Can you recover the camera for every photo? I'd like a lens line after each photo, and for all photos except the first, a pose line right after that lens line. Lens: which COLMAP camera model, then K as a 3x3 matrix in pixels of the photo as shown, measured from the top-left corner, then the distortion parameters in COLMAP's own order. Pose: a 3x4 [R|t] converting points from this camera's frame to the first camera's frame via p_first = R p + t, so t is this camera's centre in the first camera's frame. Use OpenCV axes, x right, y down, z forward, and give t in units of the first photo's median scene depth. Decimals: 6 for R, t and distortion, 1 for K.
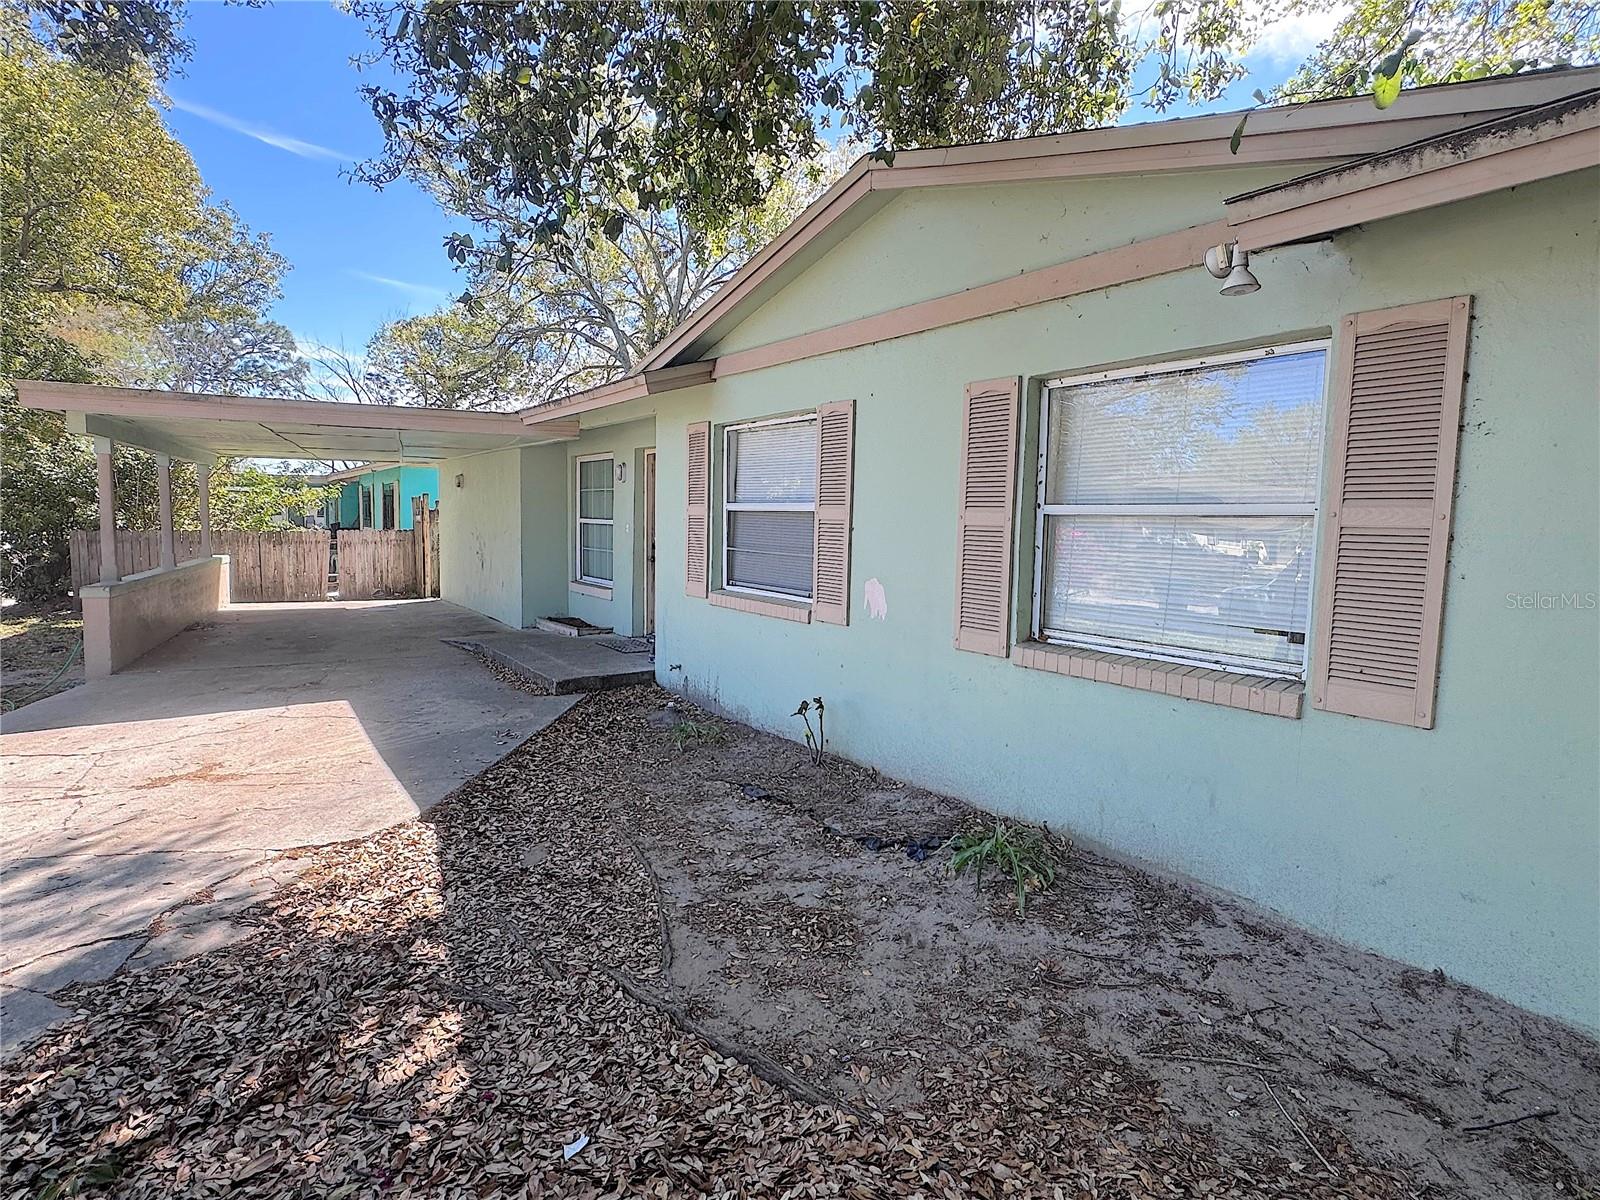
lens RADIAL K [[858.1, 0, 800.6], [0, 858.1, 599.6], [0, 0, 1]] dist [-0.000842, 0.000743]
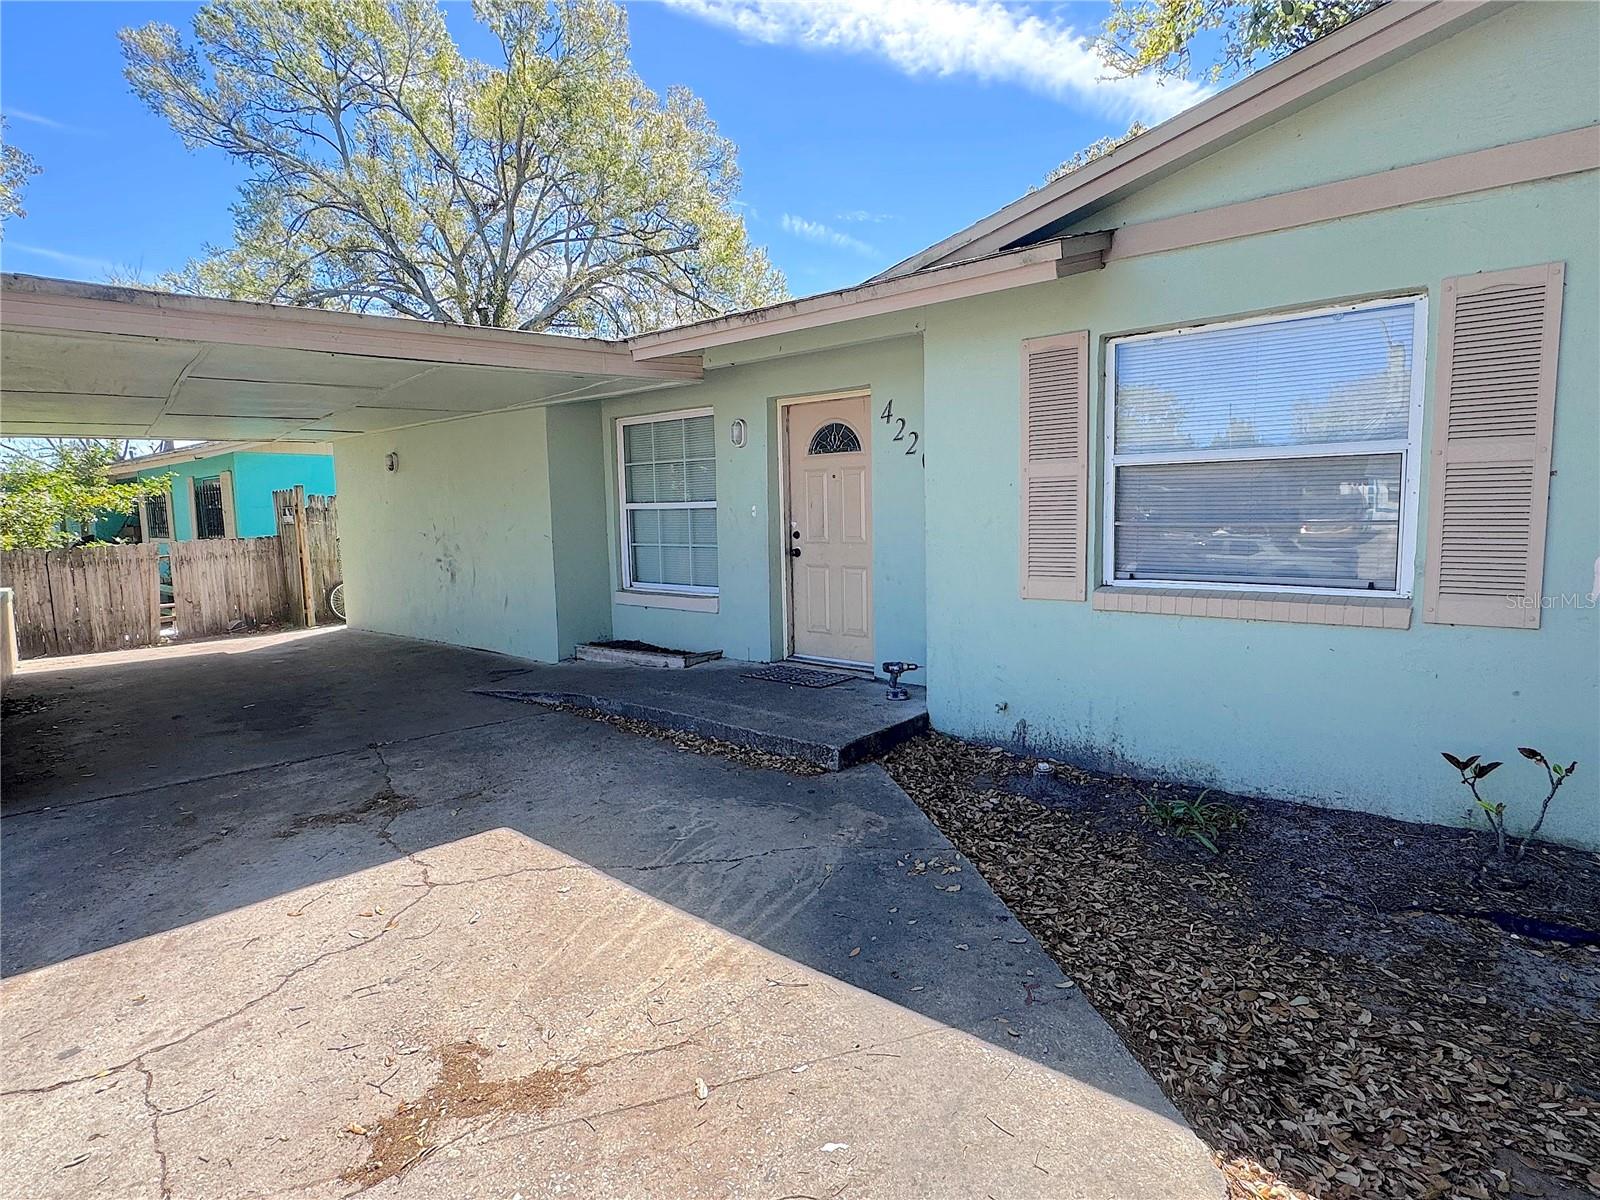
lens RADIAL K [[858.1, 0, 799.0], [0, 858.1, 597.5], [0, 0, 1]] dist [-0.000842, 0.000743]
pose [[0.965928, -0.071490, 0.248741, -0.301497], [0.068146, 0.997432, 0.022039, -0.021219], [-0.249678, -0.004337, 0.968319, 0.258015]]
